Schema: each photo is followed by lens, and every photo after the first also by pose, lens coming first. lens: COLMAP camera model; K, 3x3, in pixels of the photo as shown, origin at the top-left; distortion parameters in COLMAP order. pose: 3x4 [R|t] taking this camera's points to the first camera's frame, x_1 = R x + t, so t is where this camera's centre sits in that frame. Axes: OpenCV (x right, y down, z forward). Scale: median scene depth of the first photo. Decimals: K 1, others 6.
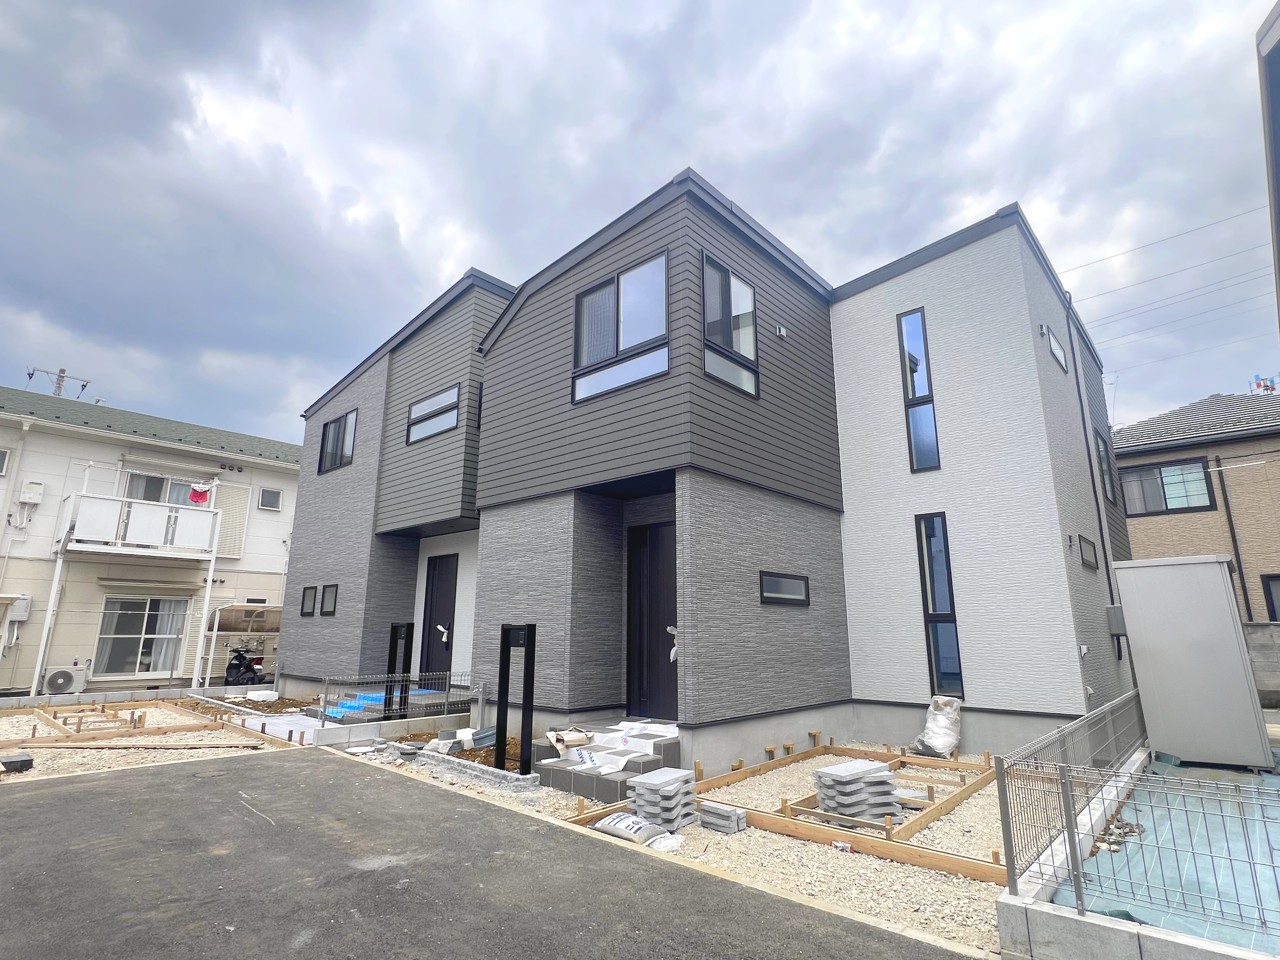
lens RADIAL K [[650.2, 0, 637.9], [0, 650.2, 481.5], [0, 0, 1]] dist [0.002020, 0.000047]
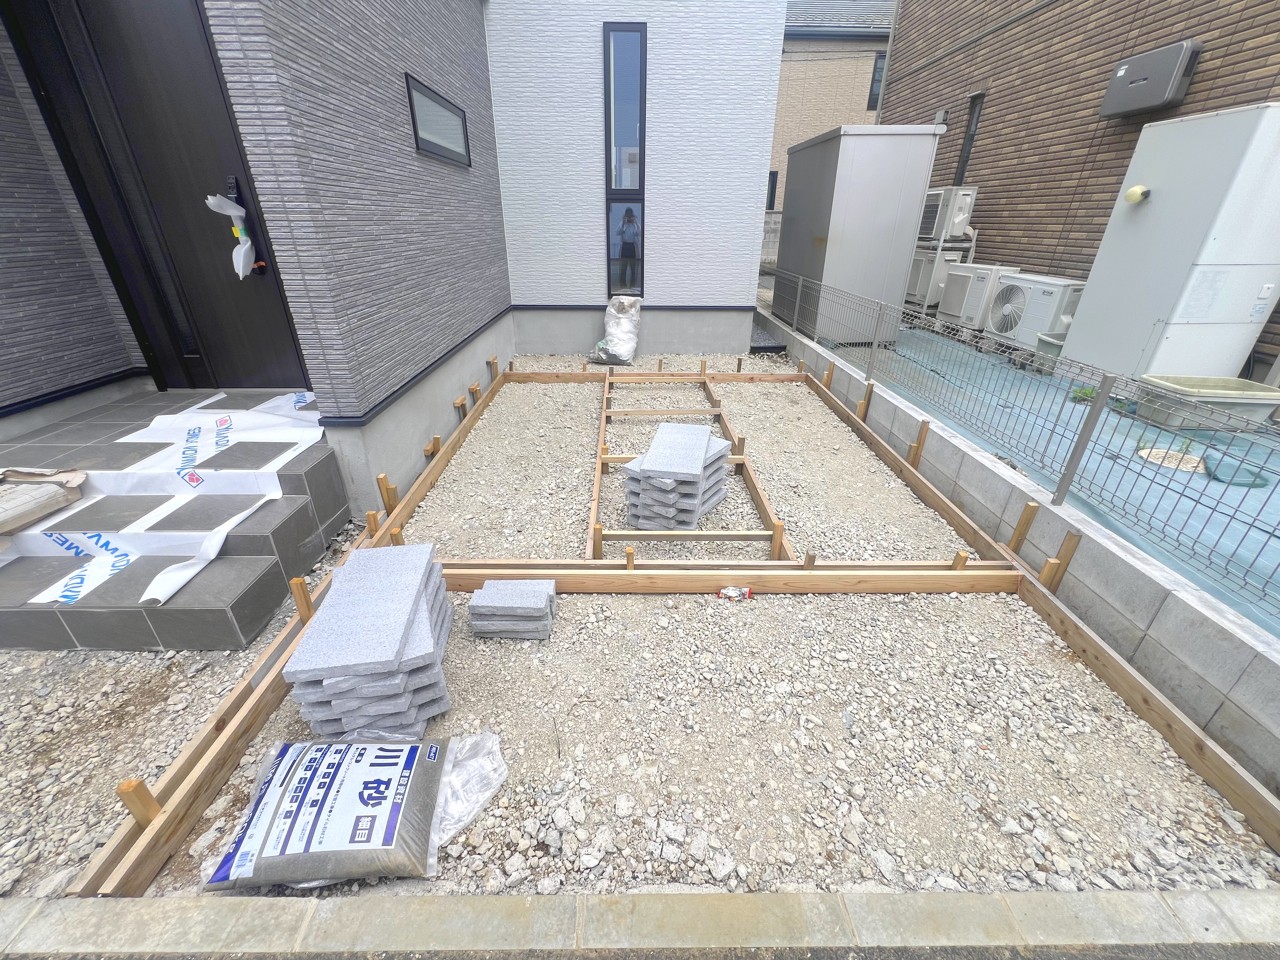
lens RADIAL K [[511.2, 0, 633.6], [0, 511.2, 474.4], [0, 0, 1]] dist [-0.001625, 0.000295]
pose [[0.730478, -0.303210, 0.611936, -0.010274], [-0.159501, 0.795511, 0.584570, 0.122423], [-0.664049, -0.524620, 0.532741, 0.515503]]
